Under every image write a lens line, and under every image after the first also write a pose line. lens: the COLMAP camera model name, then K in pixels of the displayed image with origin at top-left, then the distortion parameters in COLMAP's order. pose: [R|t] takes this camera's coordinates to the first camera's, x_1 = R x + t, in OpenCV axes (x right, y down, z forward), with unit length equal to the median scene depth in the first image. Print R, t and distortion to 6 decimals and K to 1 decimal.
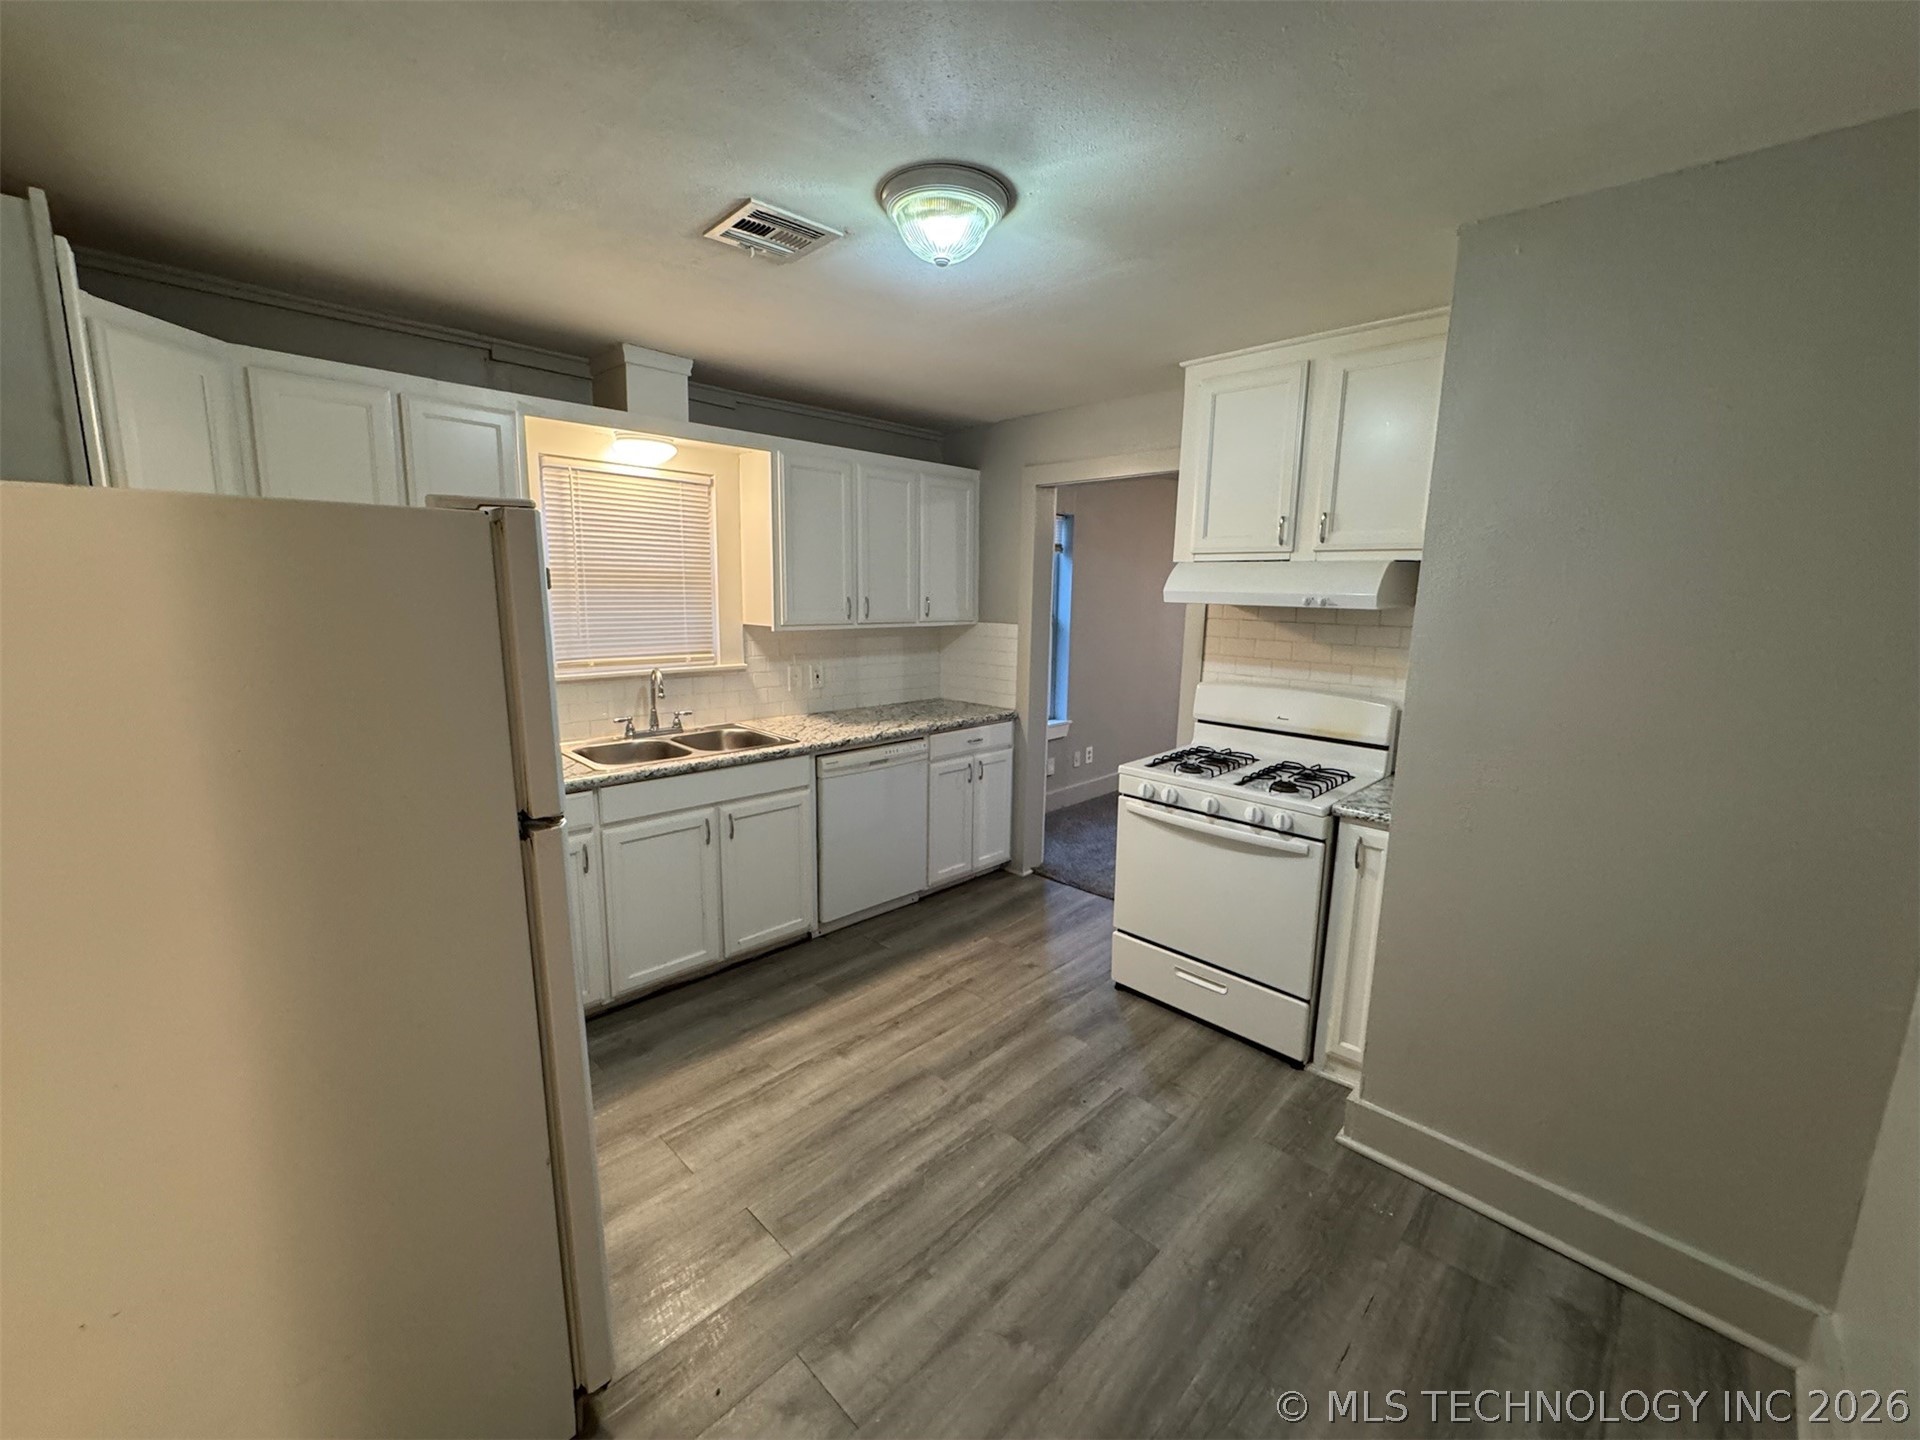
lens RADIAL K [[769.7, 0, 961.8], [0, 769.7, 717.5], [0, 0, 1]] dist [-0.002268, -0.000282]
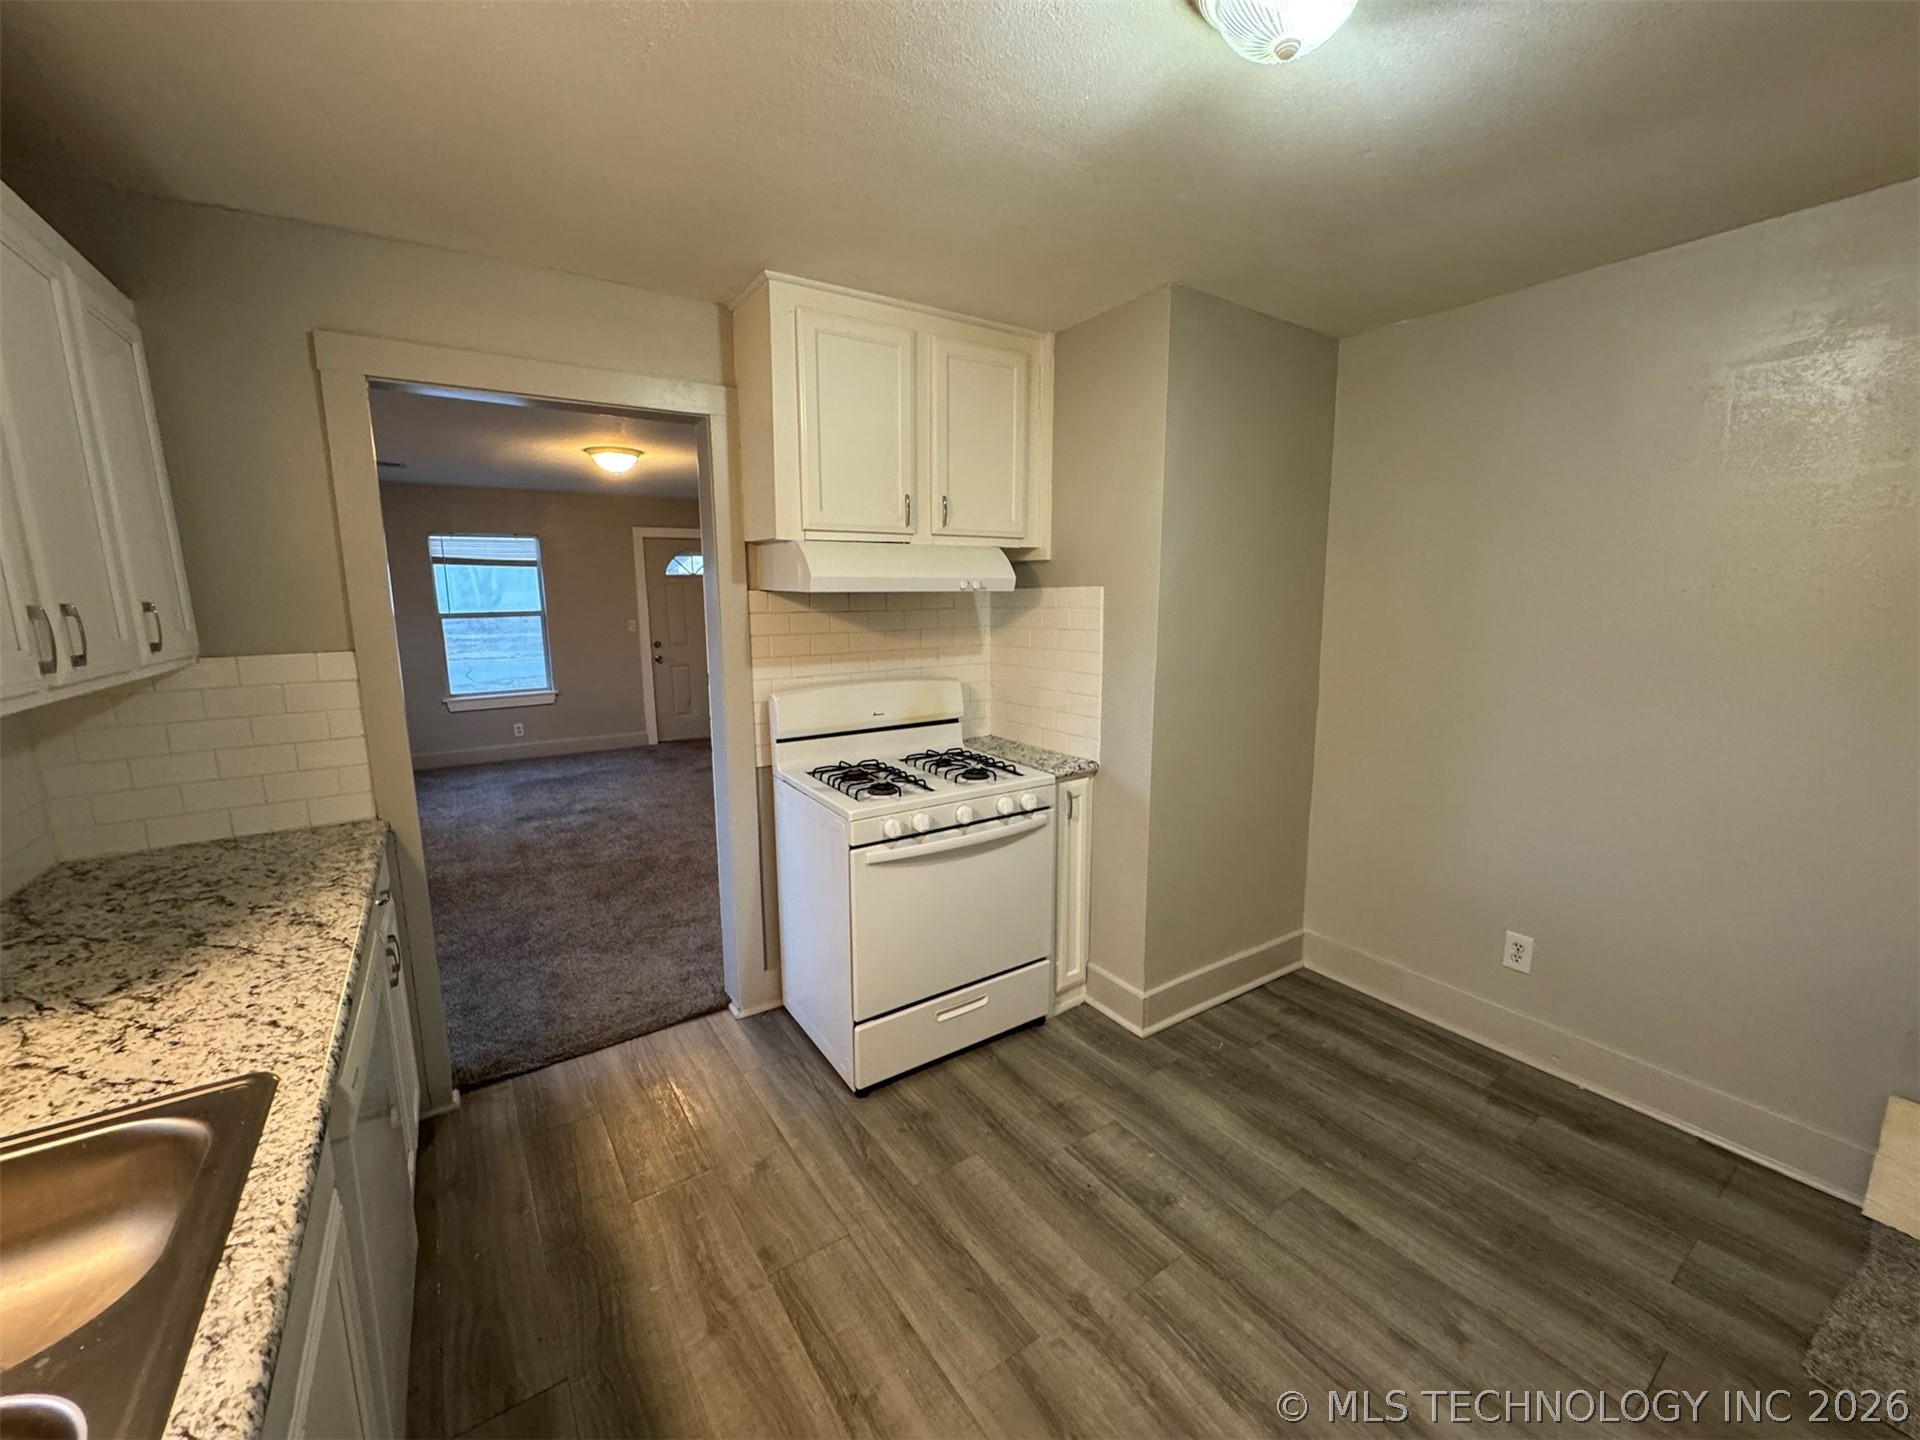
lens RADIAL K [[769.7, 0, 961.8], [0, 769.7, 717.5], [0, 0, 1]] dist [-0.002268, -0.000282]
pose [[0.192509, -0.177450, 0.965117, -0.458040], [0.175499, 0.973883, 0.144055, -0.110059], [-0.965474, 0.141646, 0.218624, 0.692846]]
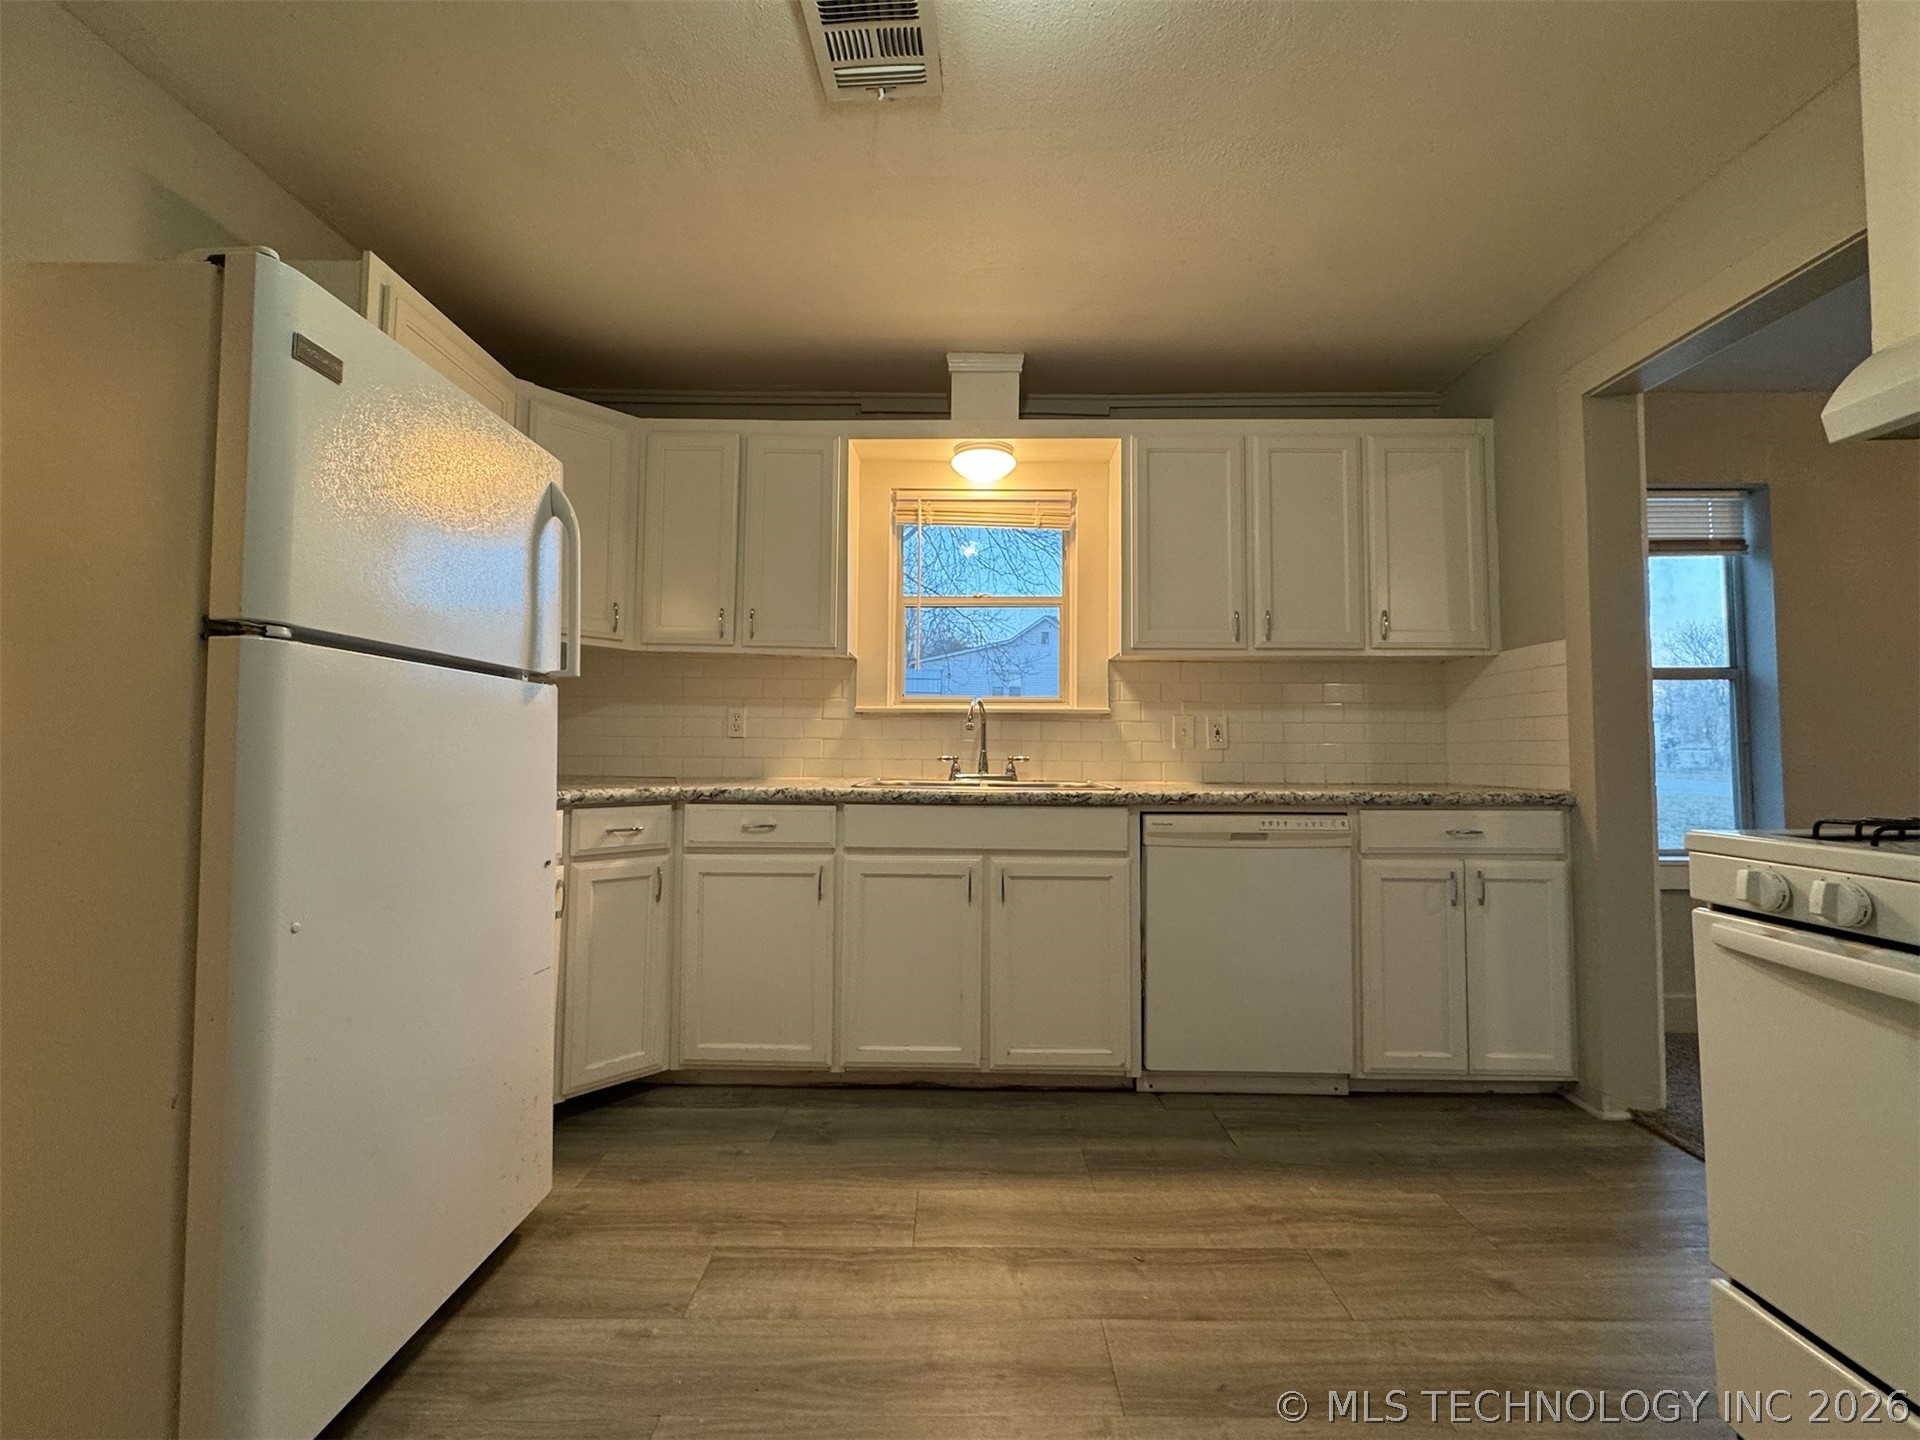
lens RADIAL K [[769.7, 0, 961.8], [0, 769.7, 717.5], [0, 0, 1]] dist [-0.002268, -0.000282]
pose [[0.696449, -0.043558, -0.716283, 0.223188], [-0.114185, 0.978712, -0.170540, 0.112605], [0.708464, 0.200561, 0.676649, 0.418625]]
